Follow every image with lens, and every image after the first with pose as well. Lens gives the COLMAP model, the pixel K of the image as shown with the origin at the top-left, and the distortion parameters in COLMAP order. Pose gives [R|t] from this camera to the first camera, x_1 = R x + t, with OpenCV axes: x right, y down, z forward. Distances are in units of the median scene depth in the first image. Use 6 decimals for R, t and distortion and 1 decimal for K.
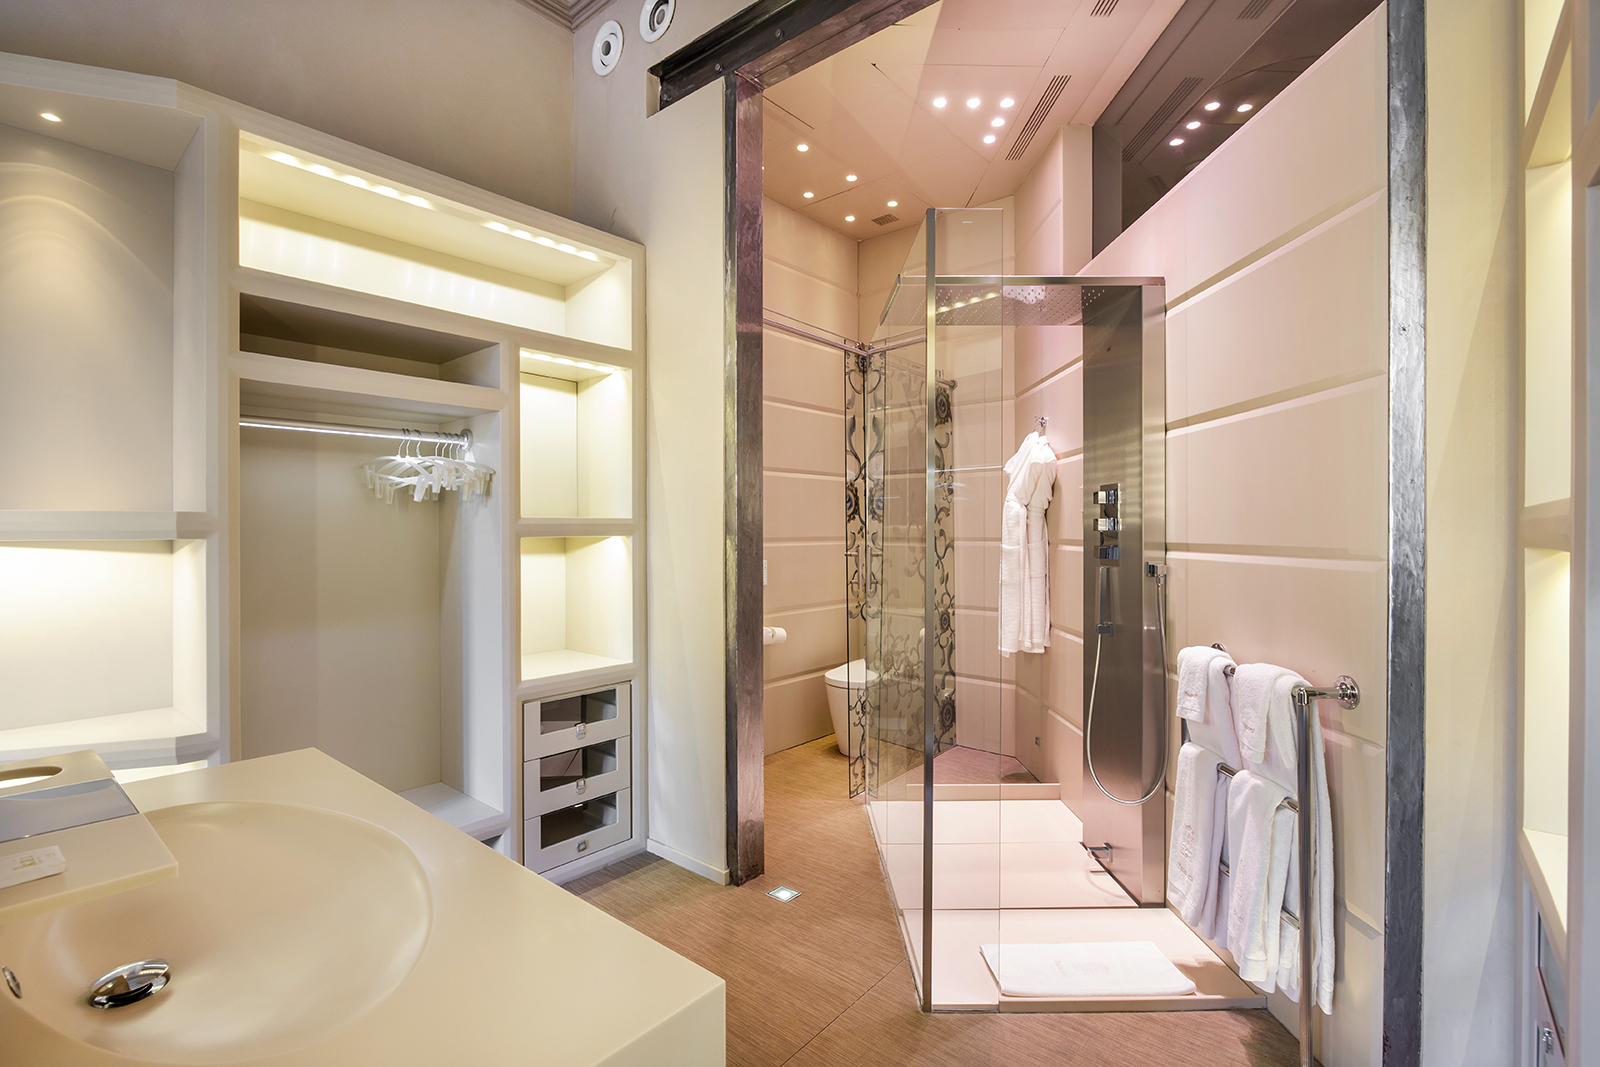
lens RADIAL K [[741.1, 0, 791.6], [0, 741.1, 522.7], [0, 0, 1]] dist [-0.005385, 0.000118]
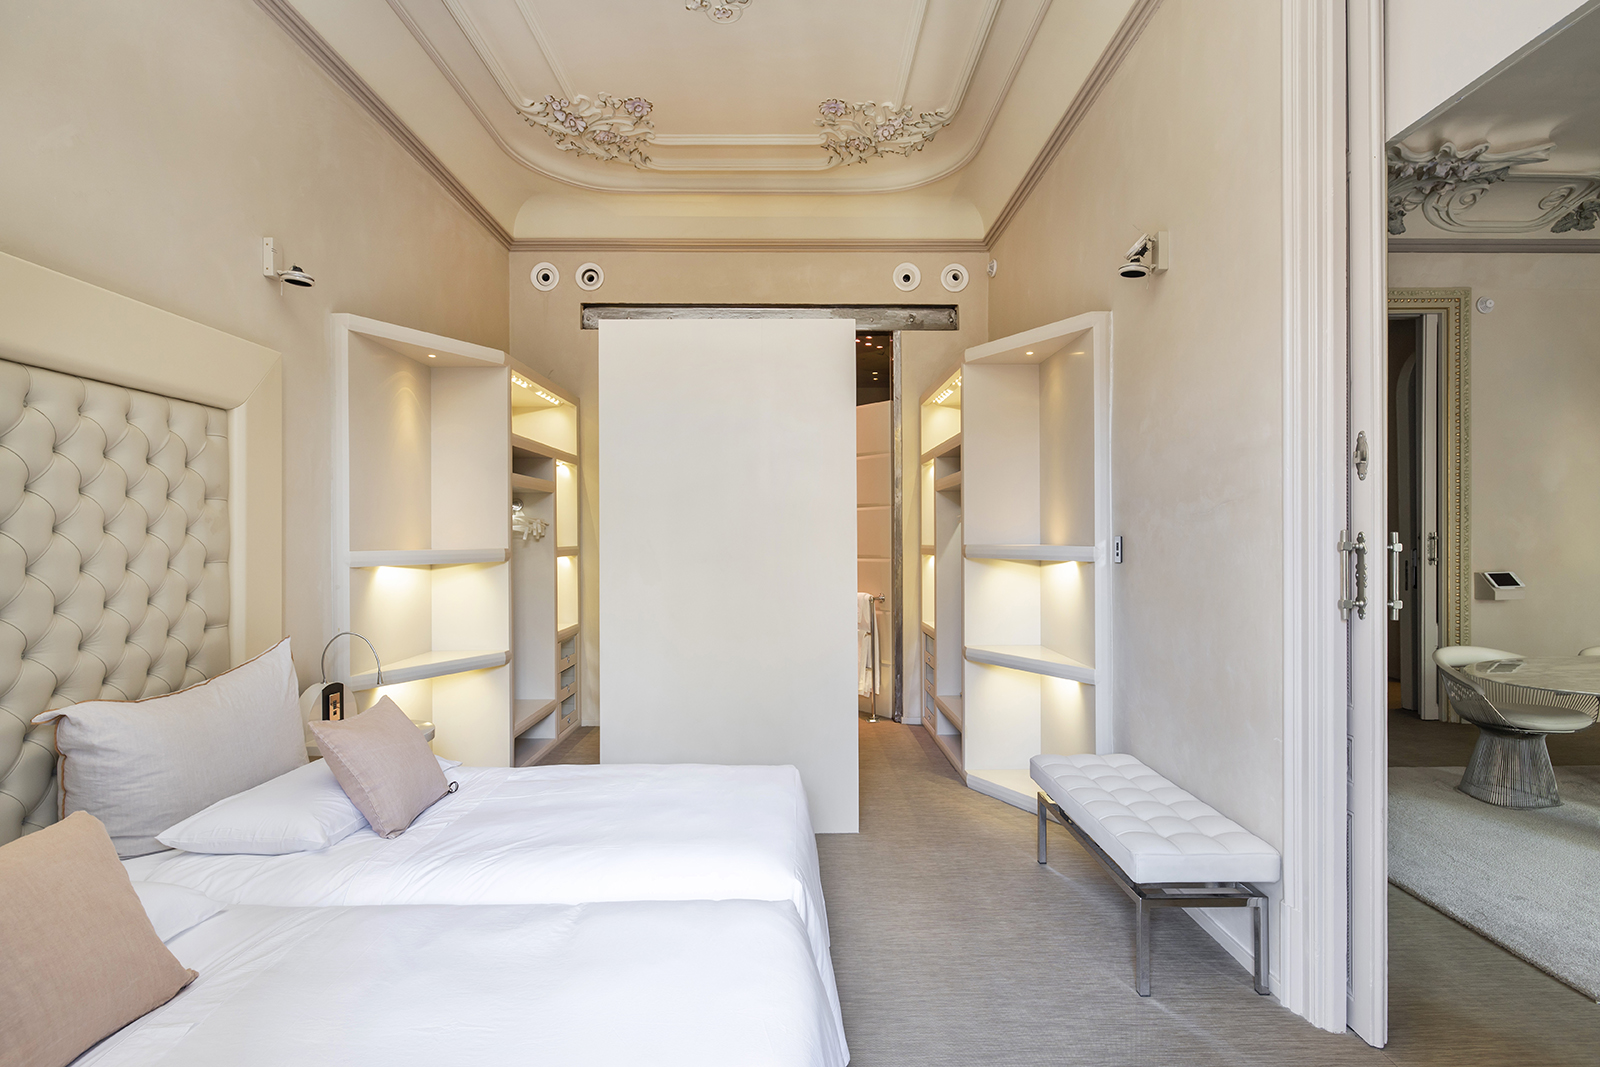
lens RADIAL K [[741.1, 0, 807.2], [0, 741.1, 536.1], [0, 0, 1]] dist [-0.005385, 0.000118]
pose [[0.761914, -0.002407, 0.647674, -1.688703], [0.000988, 0.999996, 0.002553, -0.064188], [-0.647678, -0.001305, 0.761913, -1.350418]]
